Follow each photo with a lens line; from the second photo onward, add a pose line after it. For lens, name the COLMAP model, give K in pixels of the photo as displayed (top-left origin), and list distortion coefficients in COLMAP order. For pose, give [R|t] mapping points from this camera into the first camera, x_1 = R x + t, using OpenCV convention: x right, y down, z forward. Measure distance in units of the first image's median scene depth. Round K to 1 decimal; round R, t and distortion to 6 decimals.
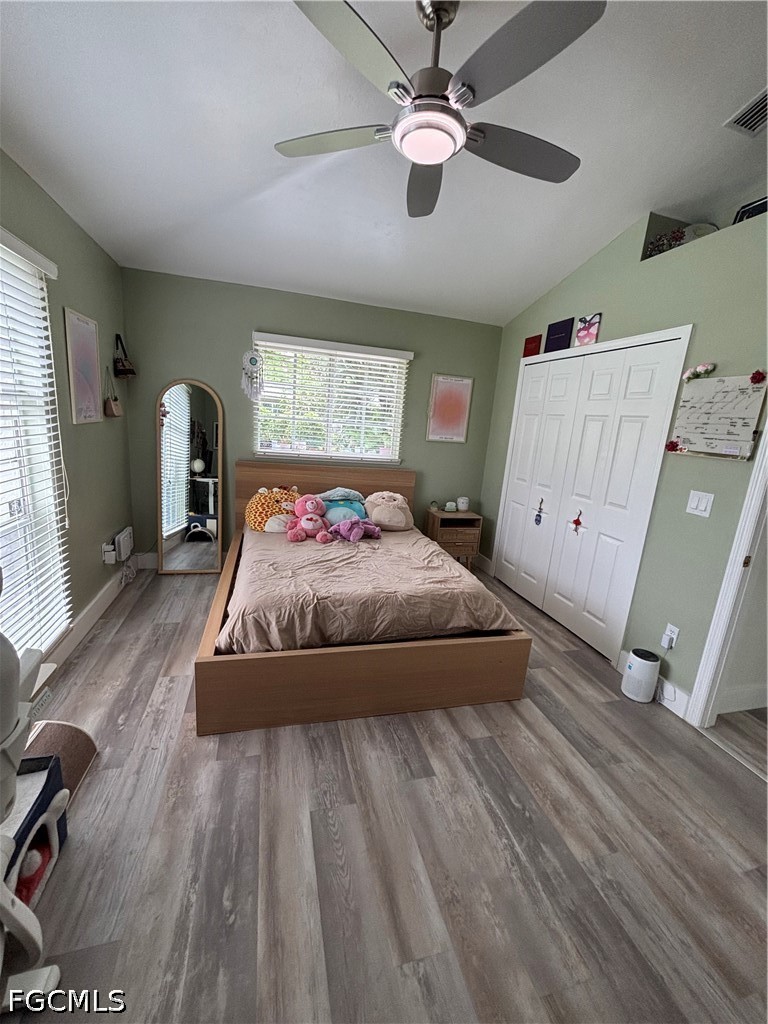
lens RADIAL K [[411.8, 0, 392.6], [0, 411.8, 507.9], [0, 0, 1]] dist [0.000070, -0.000157]
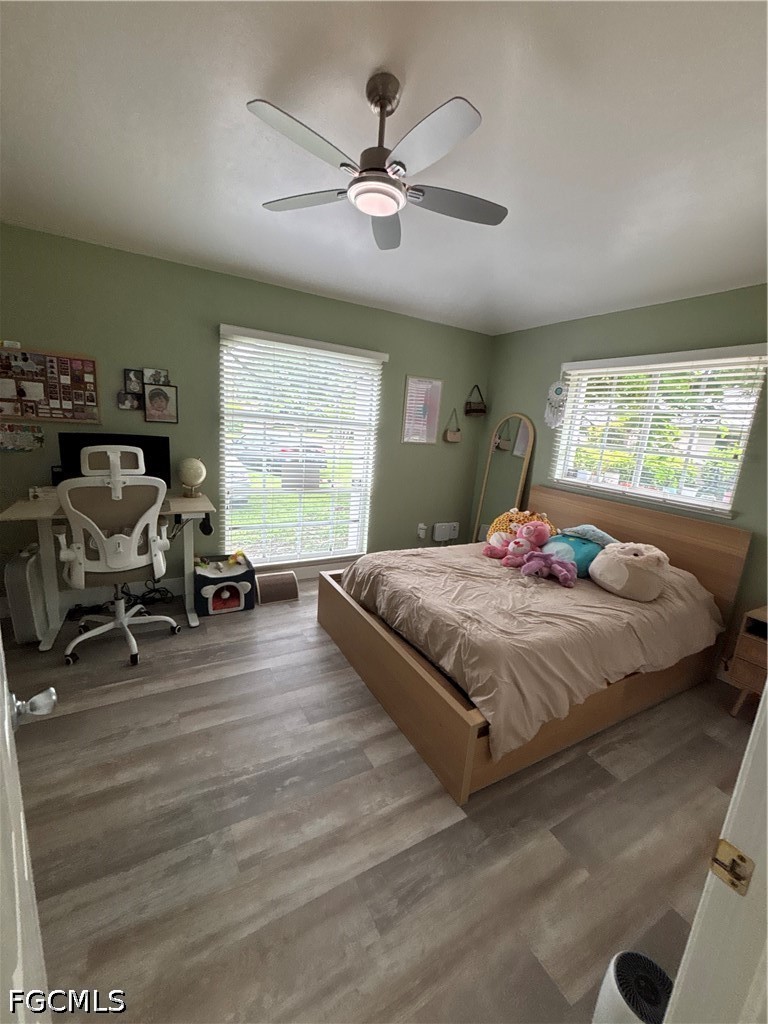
lens RADIAL K [[411.8, 0, 379.8], [0, 411.8, 509.7], [0, 0, 1]] dist [0.000070, -0.000157]
pose [[0.237019, 0.151679, -0.959591, 0.914723], [-0.256329, 0.962499, 0.088826, -0.072248], [0.937079, 0.224918, 0.267011, 0.570668]]
